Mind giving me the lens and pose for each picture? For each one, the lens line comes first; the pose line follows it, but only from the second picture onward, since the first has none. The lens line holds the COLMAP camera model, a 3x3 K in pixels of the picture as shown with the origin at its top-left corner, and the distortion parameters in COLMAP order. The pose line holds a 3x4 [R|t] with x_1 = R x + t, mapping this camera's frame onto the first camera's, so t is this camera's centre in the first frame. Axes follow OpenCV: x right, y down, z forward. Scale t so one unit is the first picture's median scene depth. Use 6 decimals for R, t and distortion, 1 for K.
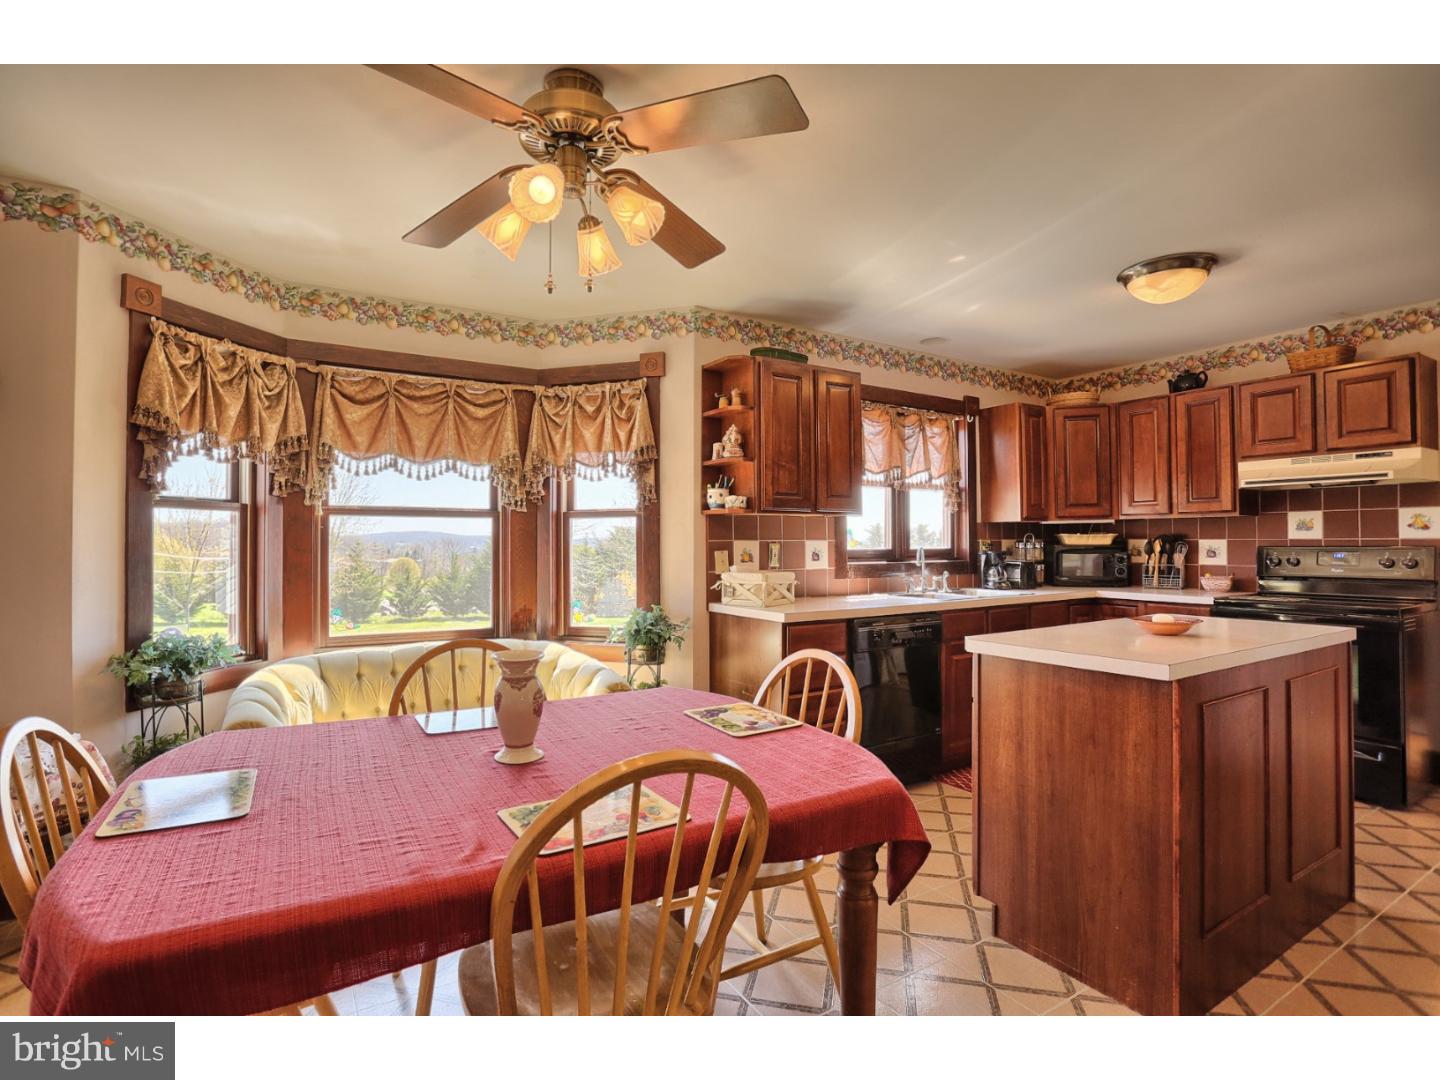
lens RADIAL K [[711.6, 0, 721.9], [0, 711.6, 529.8], [0, 0, 1]] dist [-0.047322, 0.012562]
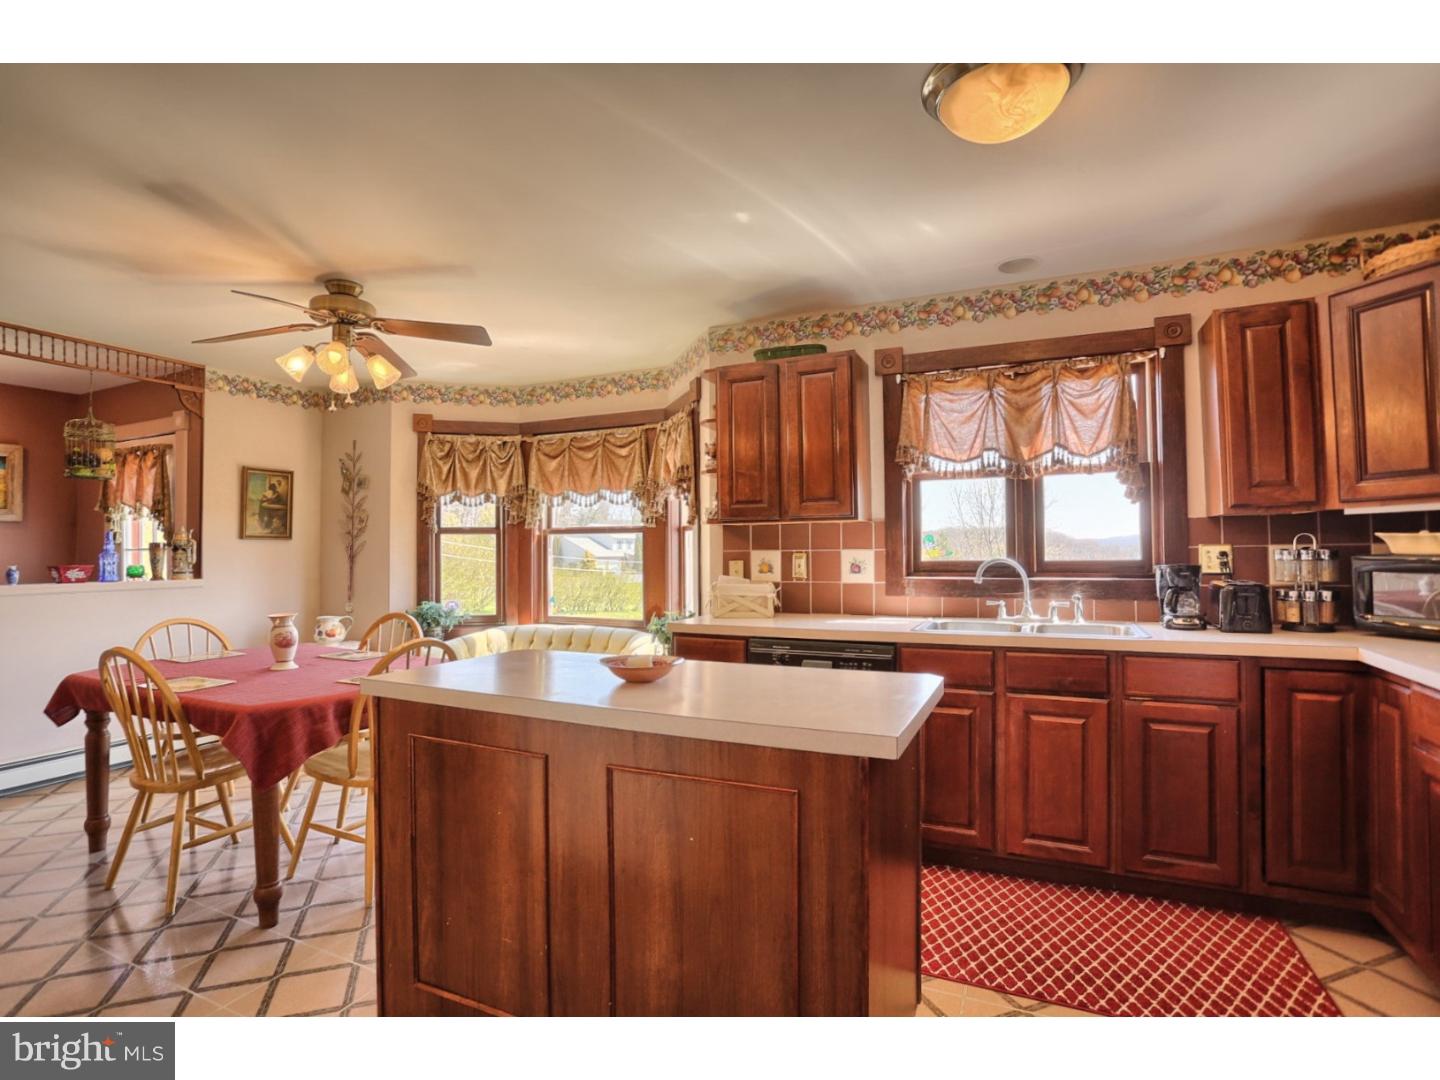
lens RADIAL K [[711.6, 0, 718.4], [0, 711.6, 538.7], [0, 0, 1]] dist [-0.047322, 0.012562]
pose [[0.555178, -0.014514, -0.831605, 0.760458], [0.023957, 0.999712, -0.001454, -0.001131], [0.831386, -0.019115, 0.555366, 0.386012]]
